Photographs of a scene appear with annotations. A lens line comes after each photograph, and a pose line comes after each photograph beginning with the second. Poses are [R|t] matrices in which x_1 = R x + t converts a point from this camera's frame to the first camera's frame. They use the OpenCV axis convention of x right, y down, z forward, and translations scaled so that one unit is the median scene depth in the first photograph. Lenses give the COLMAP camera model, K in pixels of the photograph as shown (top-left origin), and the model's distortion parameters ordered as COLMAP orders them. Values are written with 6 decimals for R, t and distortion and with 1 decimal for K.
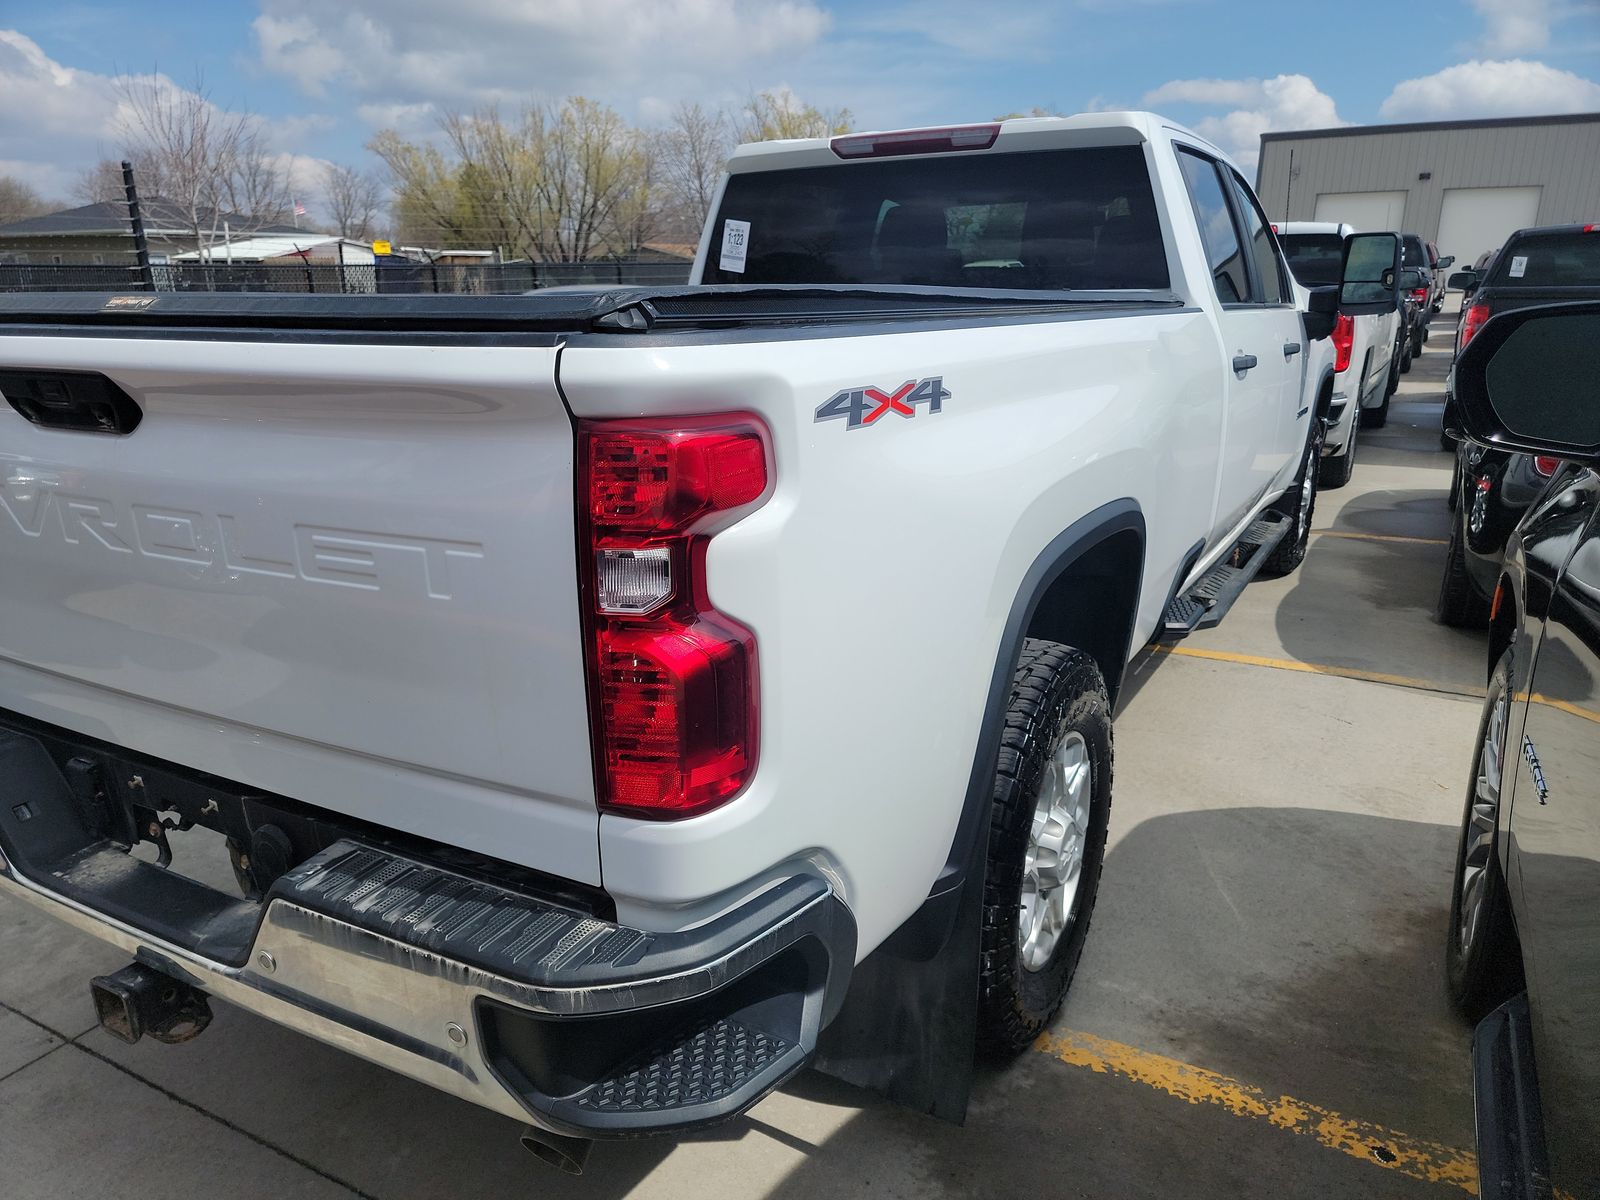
lens RADIAL K [[1148.1, 0, 800.0], [0, 1148.1, 600.0], [0, 0, 1]] dist [0.000472, -0.003403]
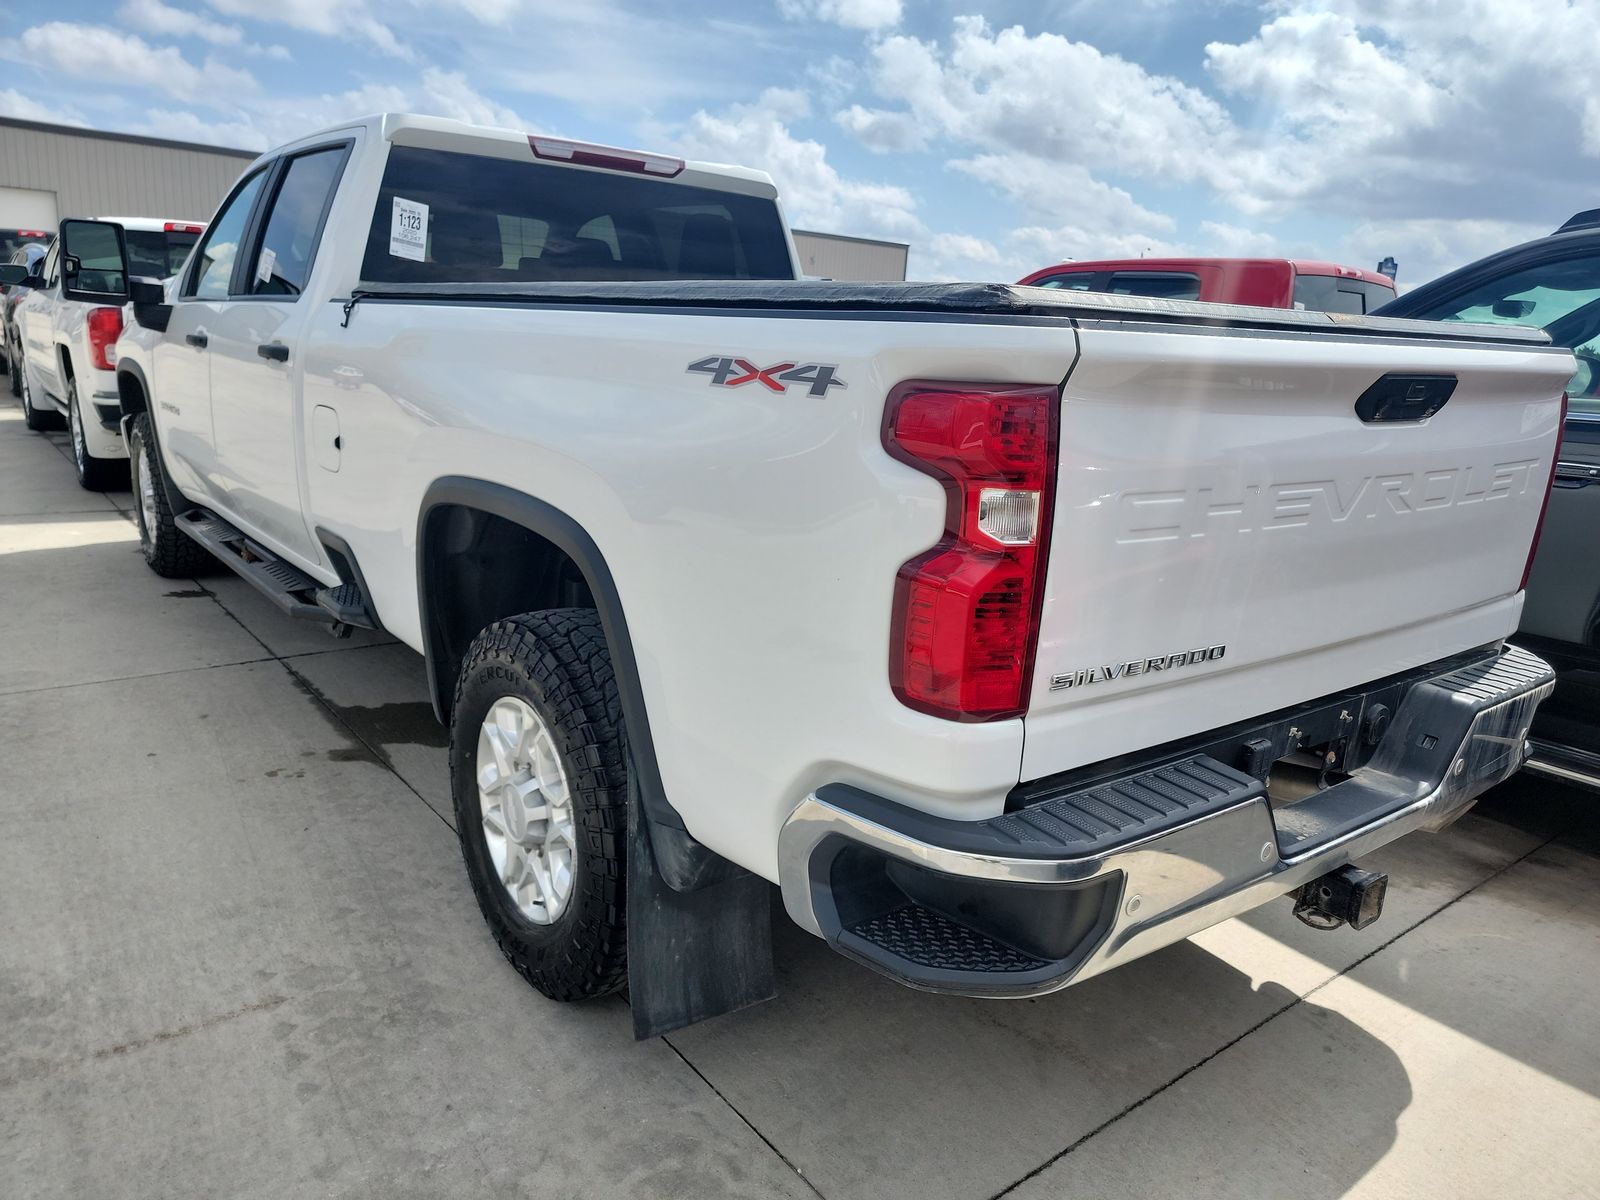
lens RADIAL K [[1156.9, 0, 772.6], [0, 1156.9, 603.4], [0, 0, 1]] dist [0.006128, 0.008984]
pose [[0.366629, -0.180169, 0.912755, -0.806321], [0.183028, 0.975866, 0.119109, -0.089671], [-0.912186, 0.123391, 0.390757, 0.451384]]
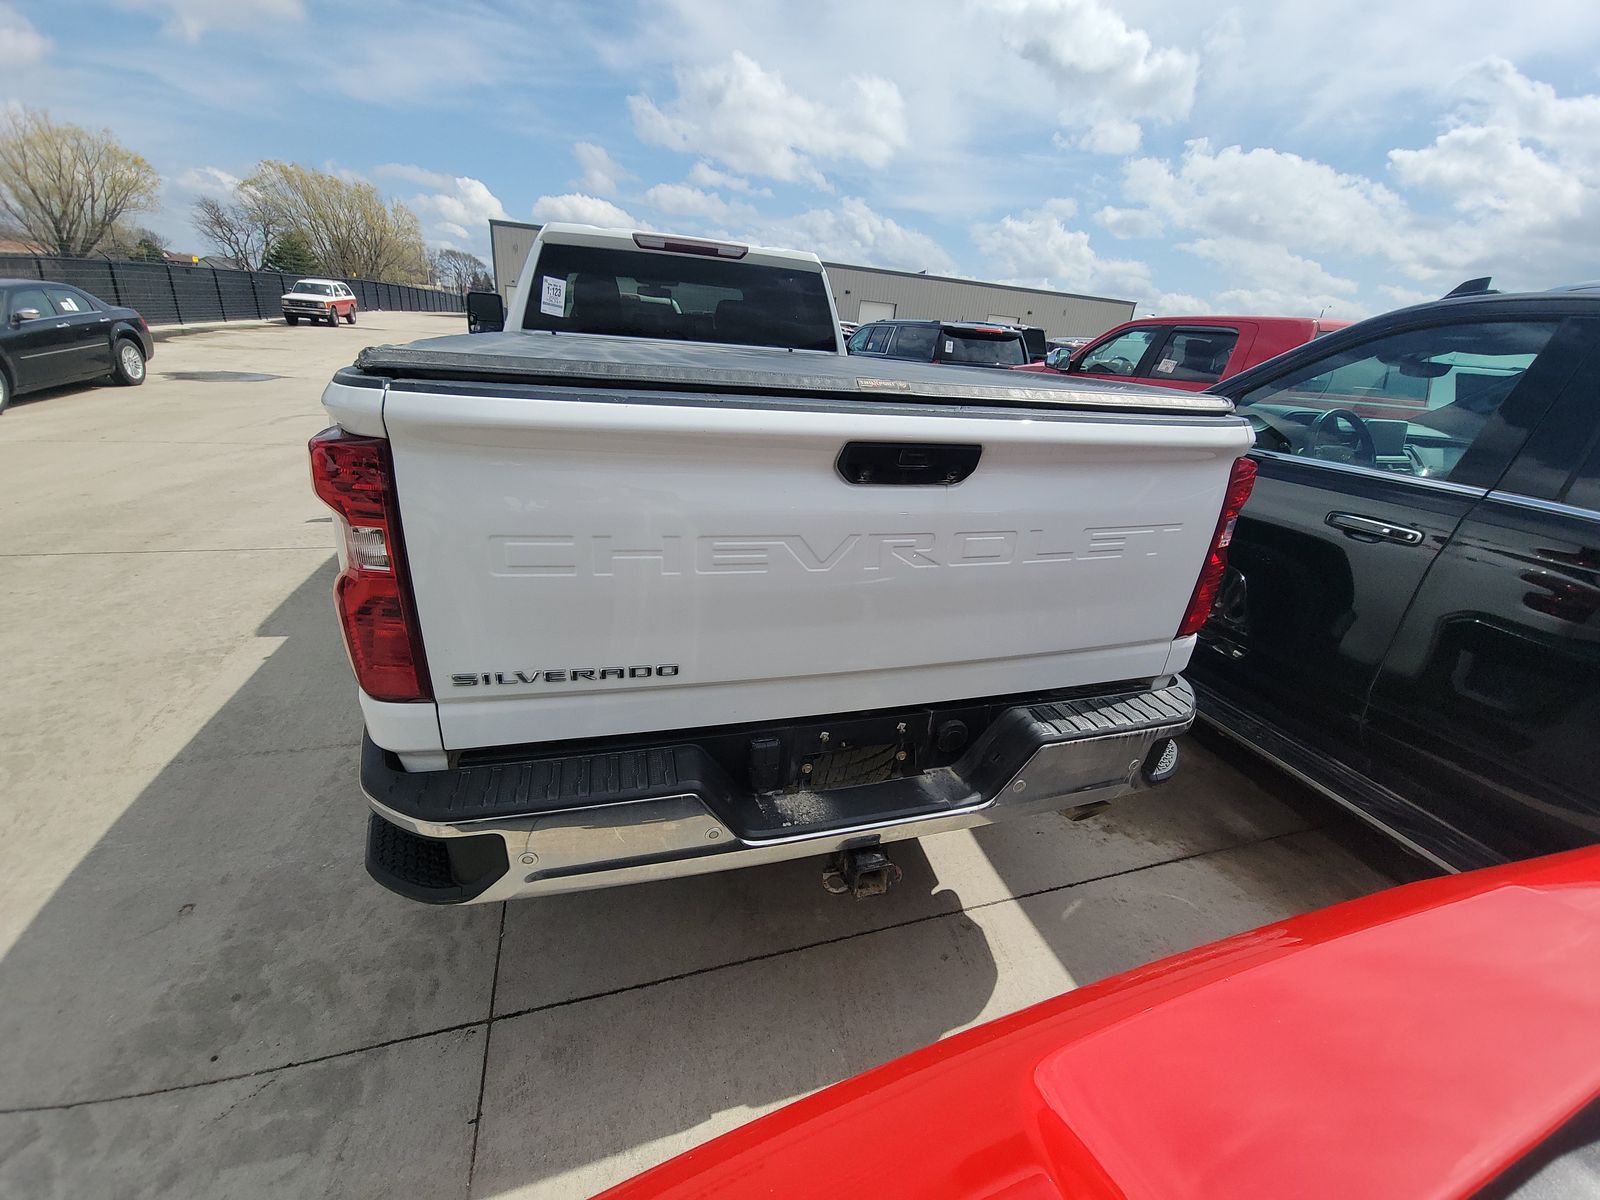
lens RADIAL K [[644.9, 0, 793.8], [0, 644.9, 578.9], [0, 0, 1]] dist [0.001630, -0.011553]
pose [[0.679552, -0.199436, 0.705999, -0.491411], [0.109626, 0.979140, 0.171076, -0.070826], [-0.725390, -0.038859, 0.687240, 0.225237]]
